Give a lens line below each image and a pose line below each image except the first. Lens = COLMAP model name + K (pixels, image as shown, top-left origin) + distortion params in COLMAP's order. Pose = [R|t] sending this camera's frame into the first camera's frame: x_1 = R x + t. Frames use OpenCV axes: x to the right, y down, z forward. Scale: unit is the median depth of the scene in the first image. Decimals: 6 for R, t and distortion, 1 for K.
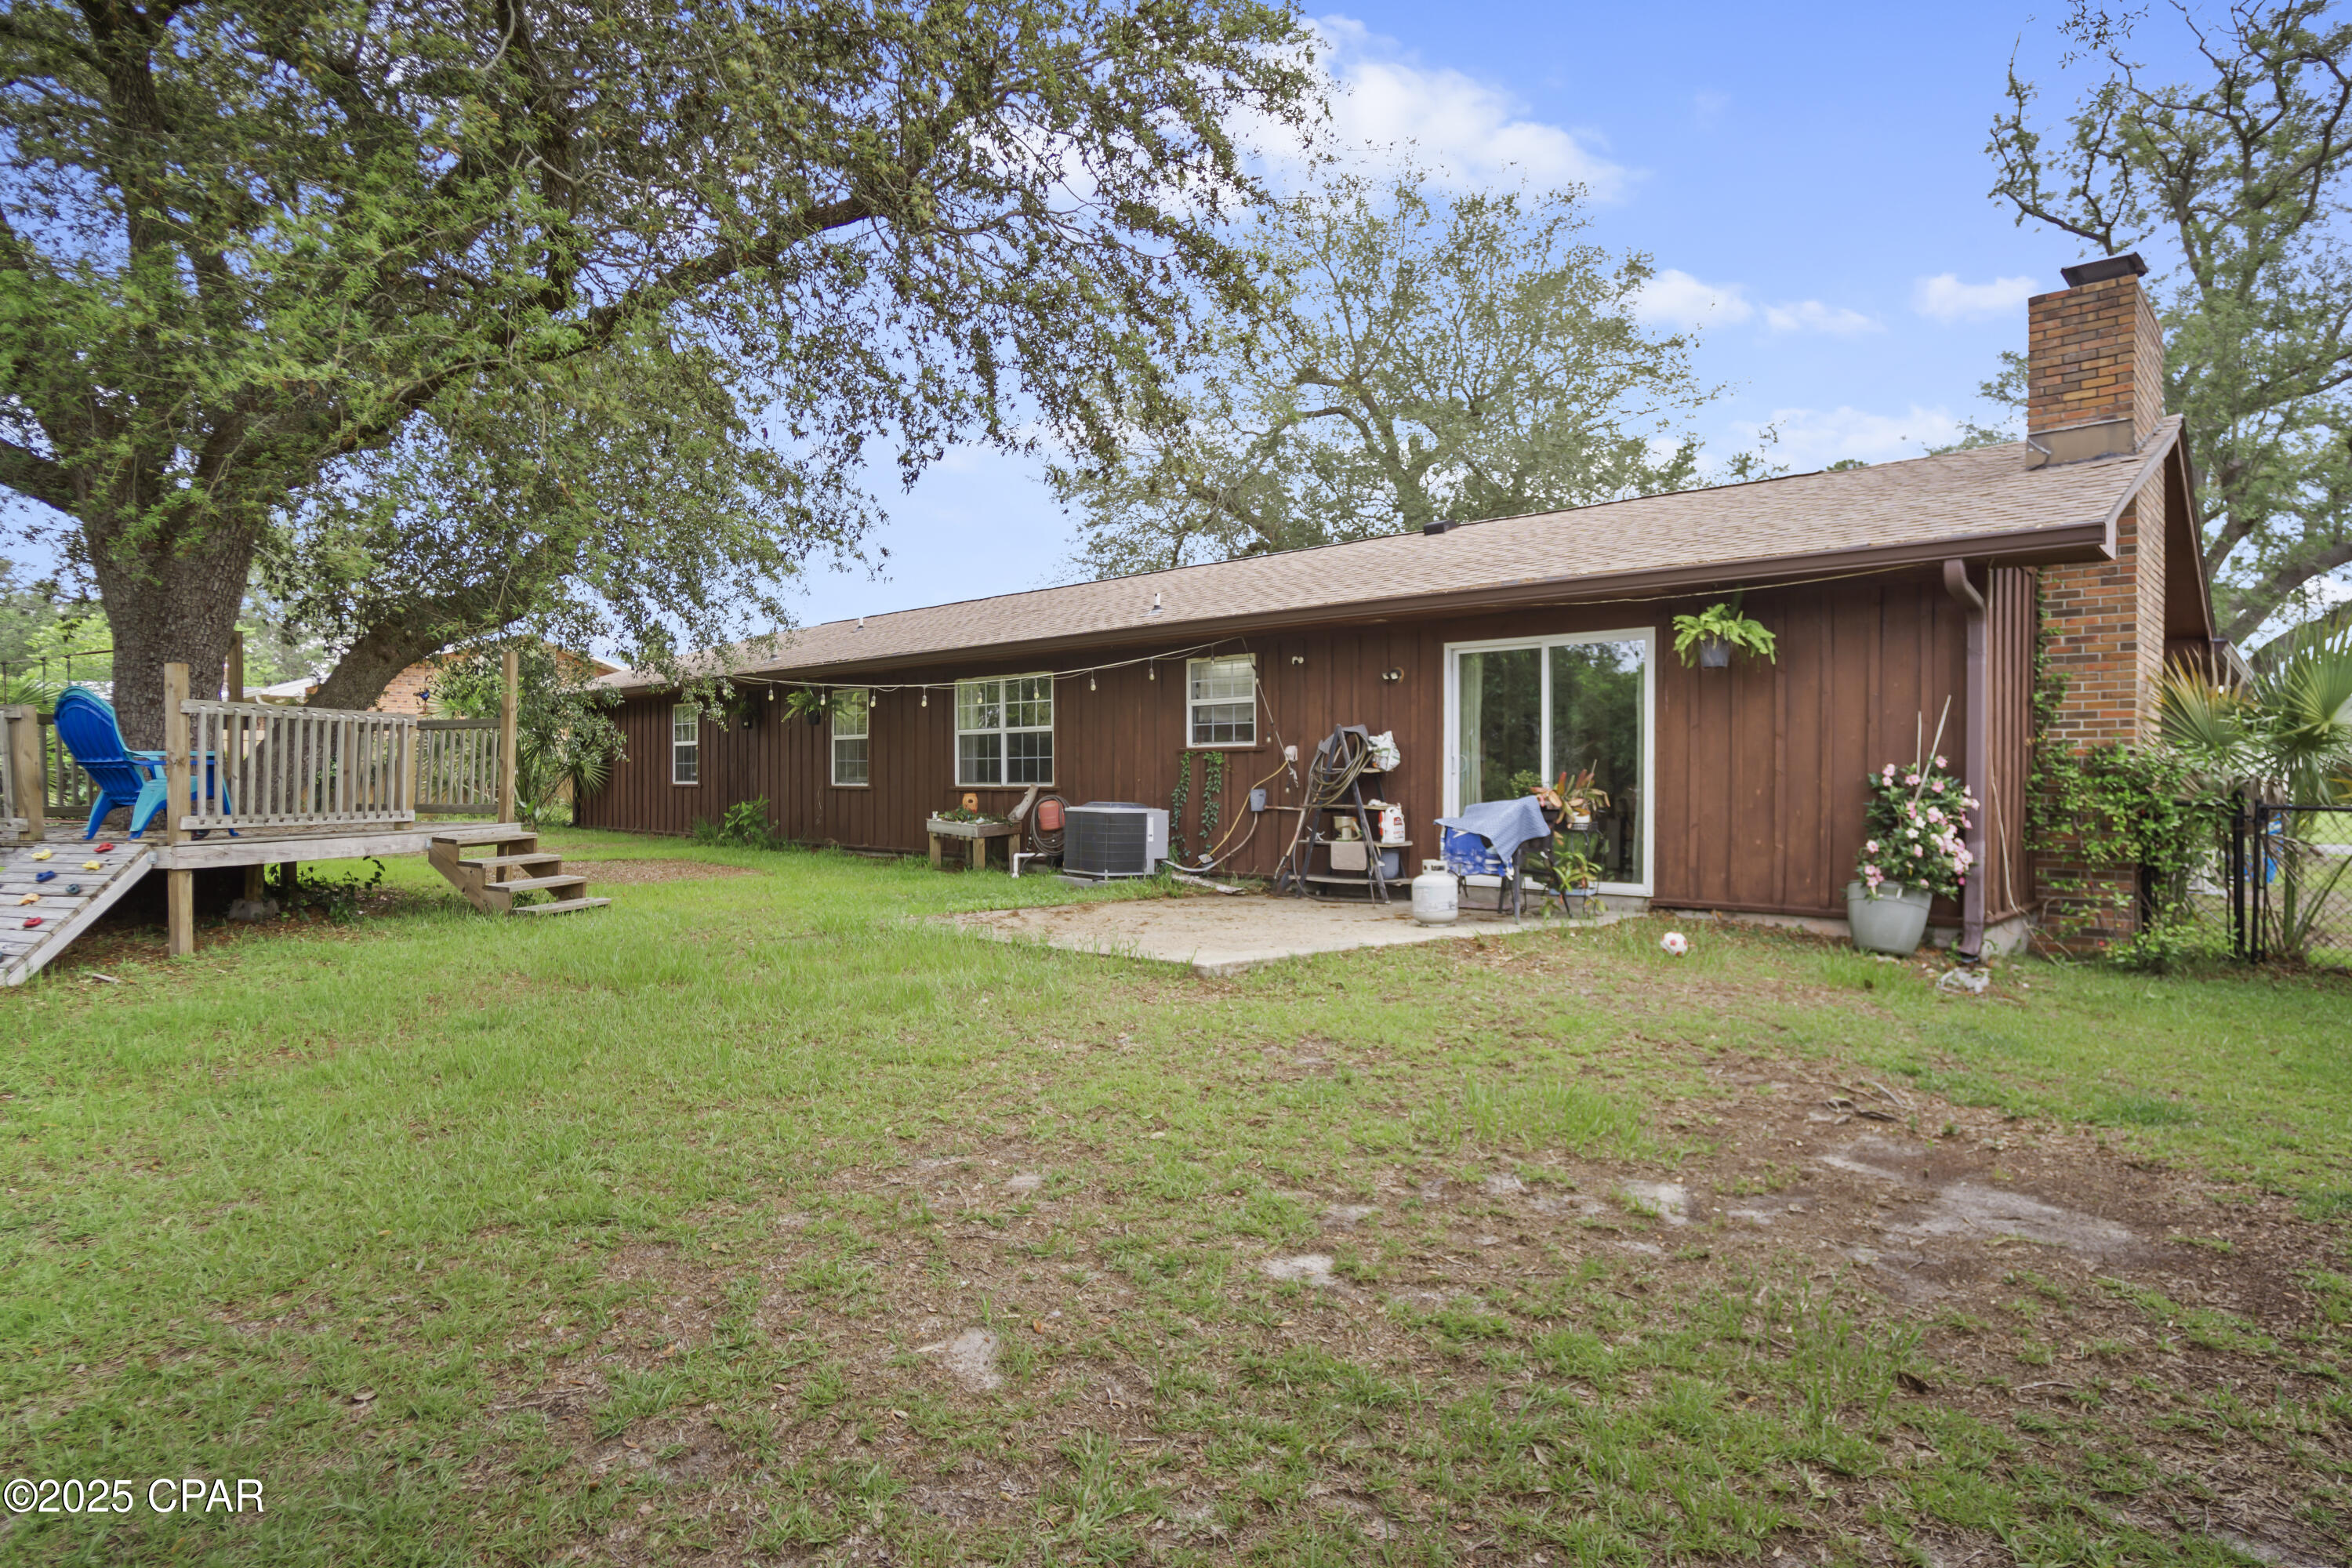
lens RADIAL K [[1288.3, 0, 1176.0], [0, 1288.3, 784.0], [0, 0, 1]] dist [-0.080878, 0.045756]
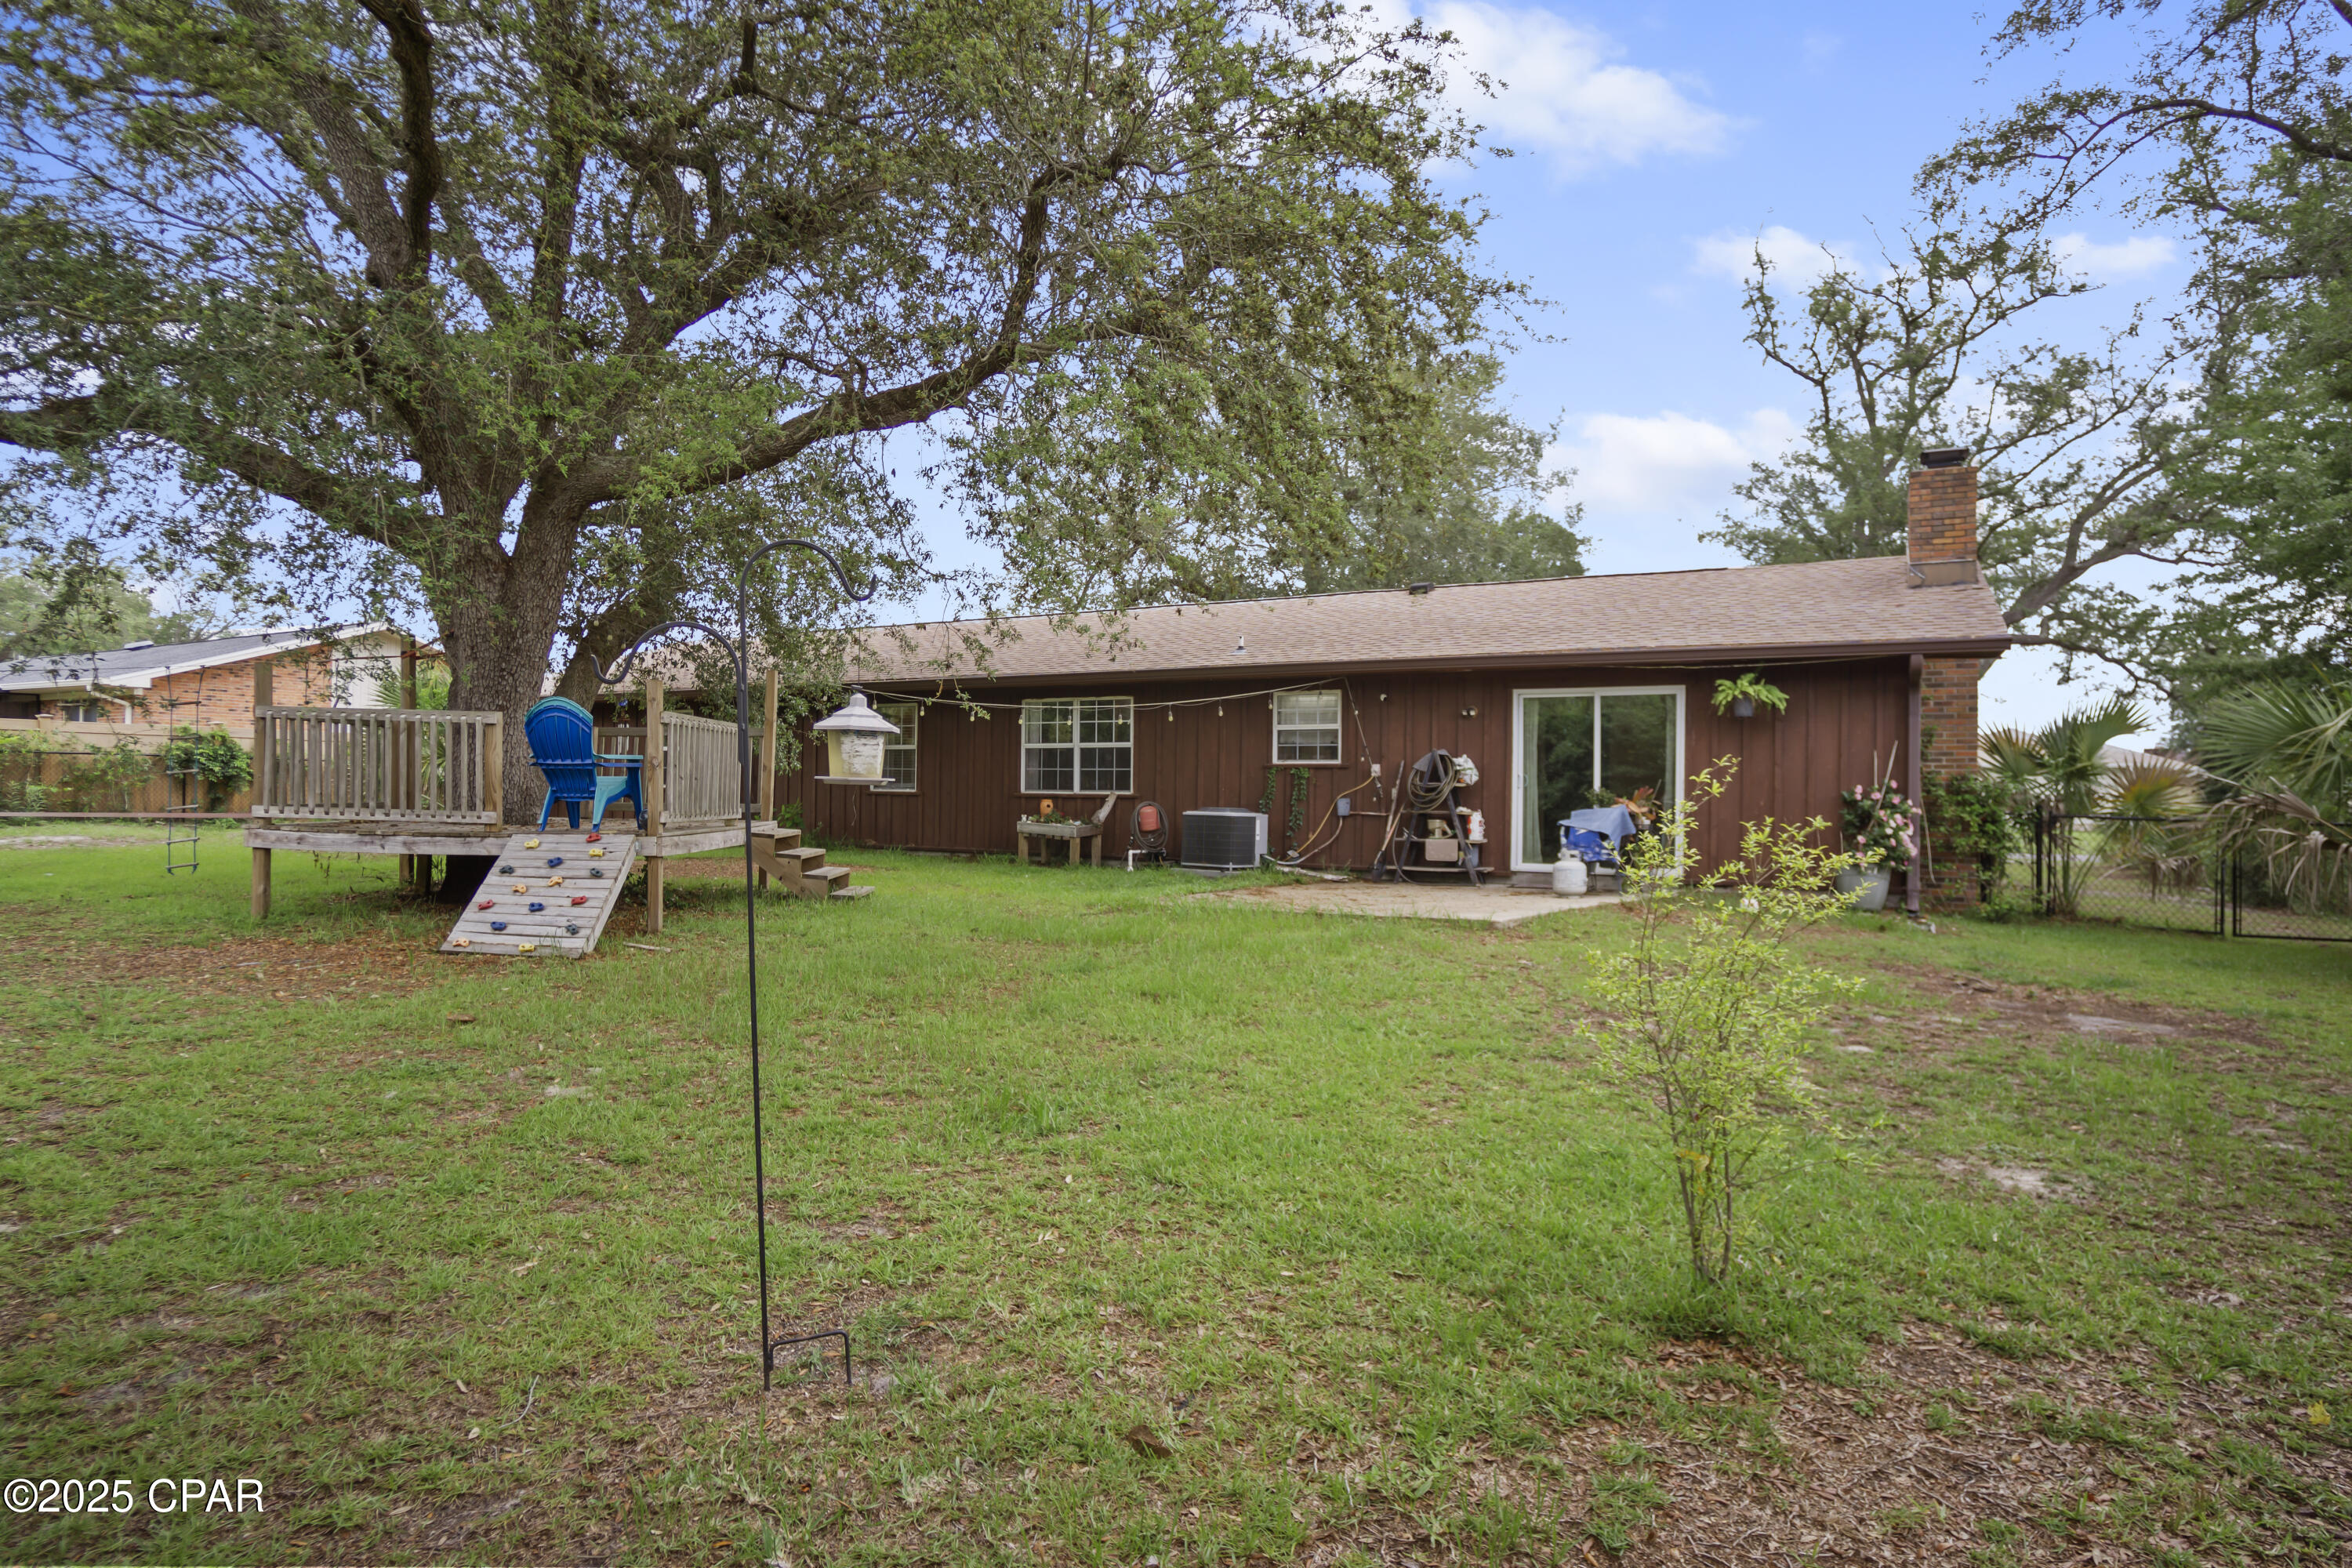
lens RADIAL K [[1279.1, 0, 1176.9], [0, 1279.1, 749.7], [0, 0, 1]] dist [-0.063355, 0.044256]
pose [[0.967249, 0.019632, 0.253069, -0.398030], [-0.010907, 0.999298, -0.035832, 0.003014], [-0.253595, 0.031898, 0.966784, -0.160639]]
